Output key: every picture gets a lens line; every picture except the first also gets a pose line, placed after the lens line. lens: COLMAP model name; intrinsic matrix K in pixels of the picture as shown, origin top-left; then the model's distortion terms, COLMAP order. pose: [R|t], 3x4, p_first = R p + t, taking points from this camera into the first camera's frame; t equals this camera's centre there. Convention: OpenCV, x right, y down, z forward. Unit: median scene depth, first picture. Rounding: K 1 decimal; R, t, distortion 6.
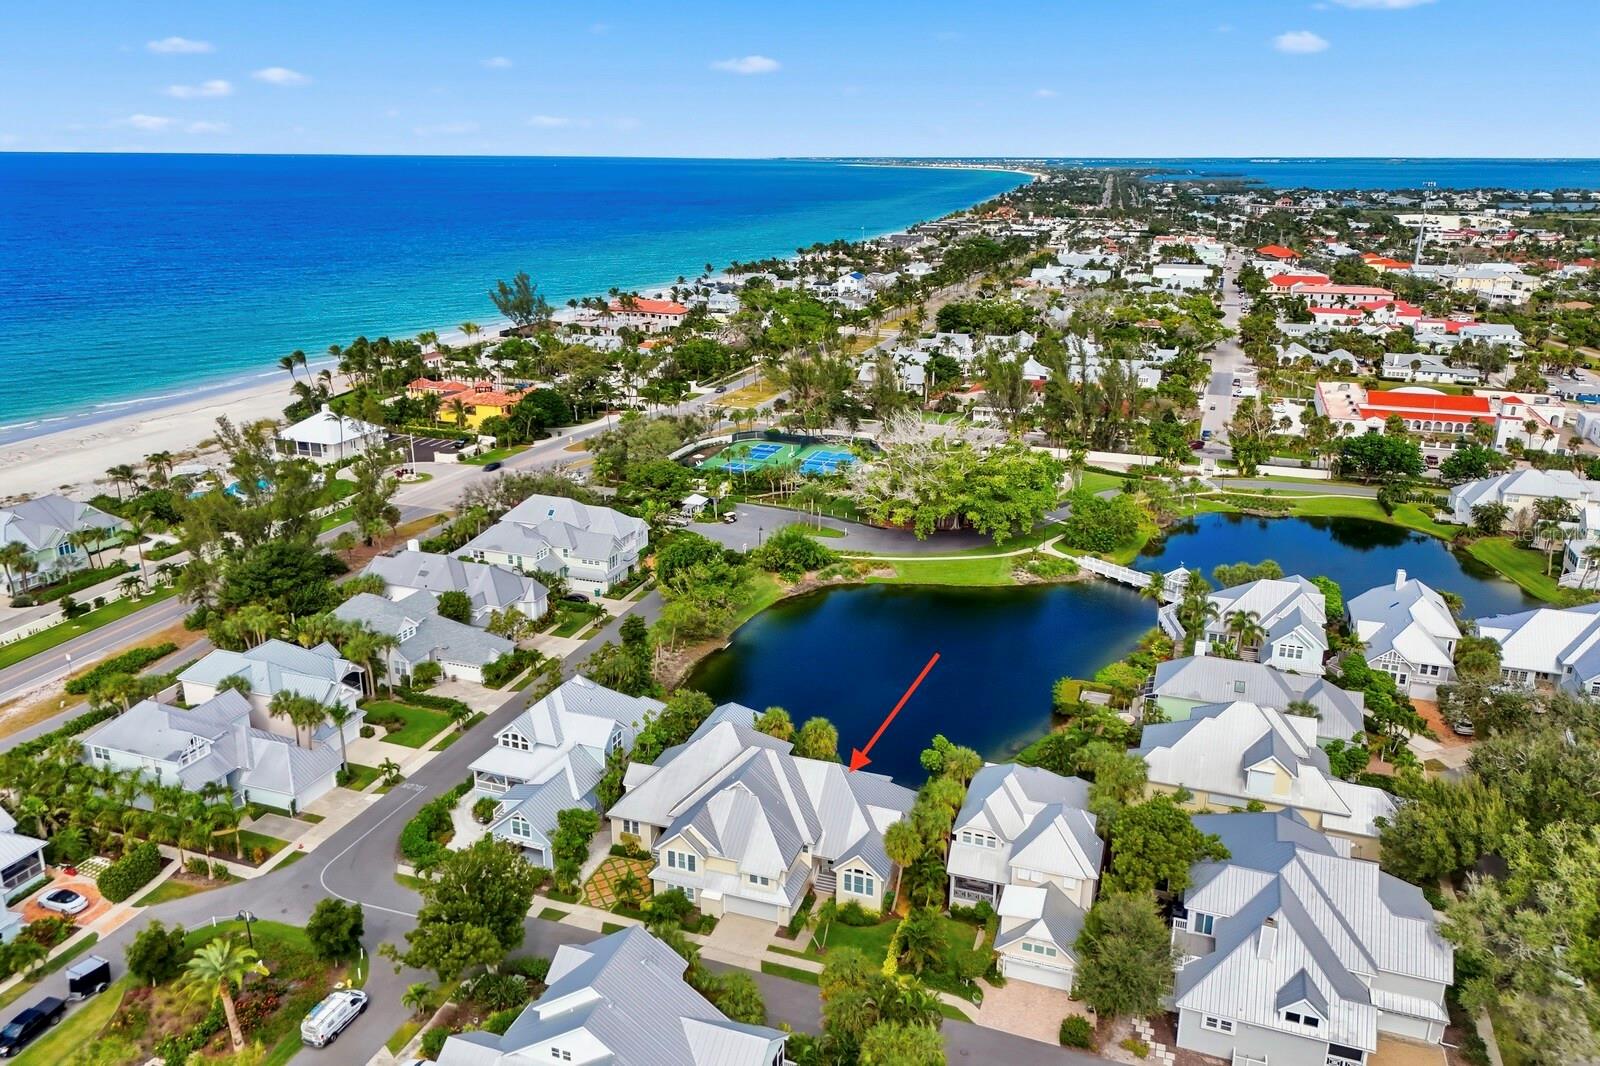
lens RADIAL K [[1108.4, 0, 800.0], [0, 1108.4, 533.0], [0, 0, 1]] dist [0.098132, -0.094413]
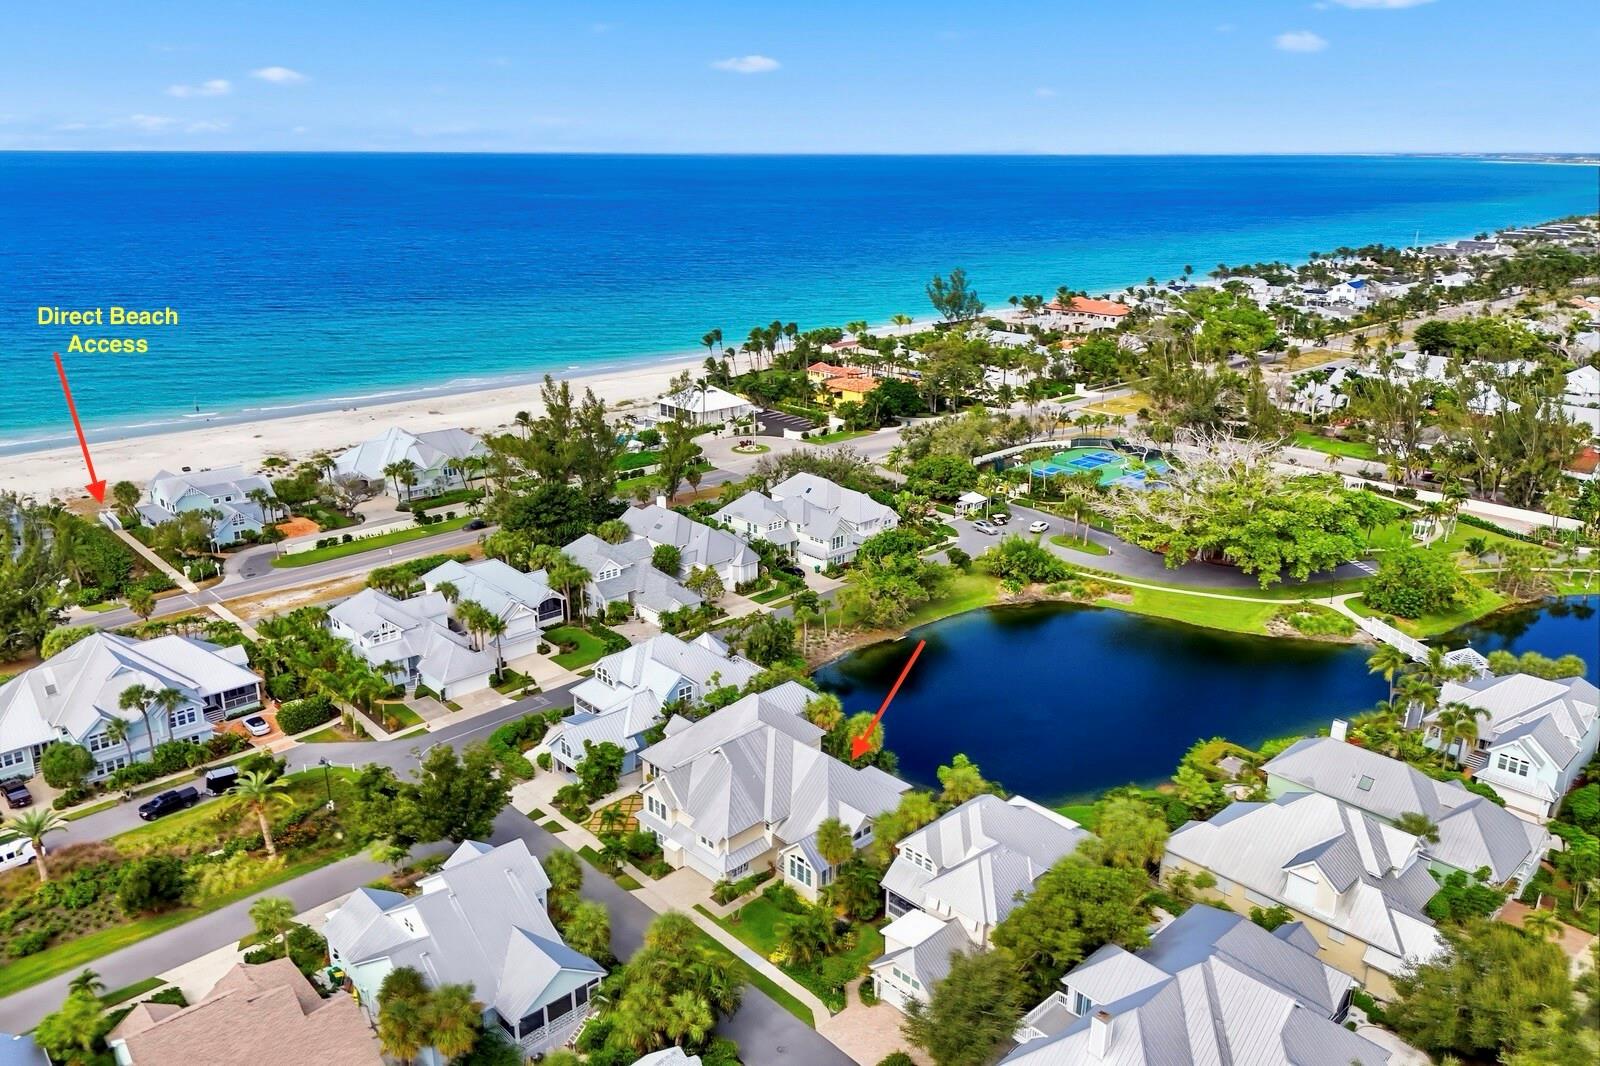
lens RADIAL K [[1108.4, 0, 800.0], [0, 1108.4, 533.0], [0, 0, 1]] dist [0.098132, -0.094413]
pose [[0.901754, 0.138353, -0.409509, 0.225502], [-0.138152, 0.989949, 0.030237, -0.009765], [0.409577, 0.029308, 0.911805, 0.040146]]
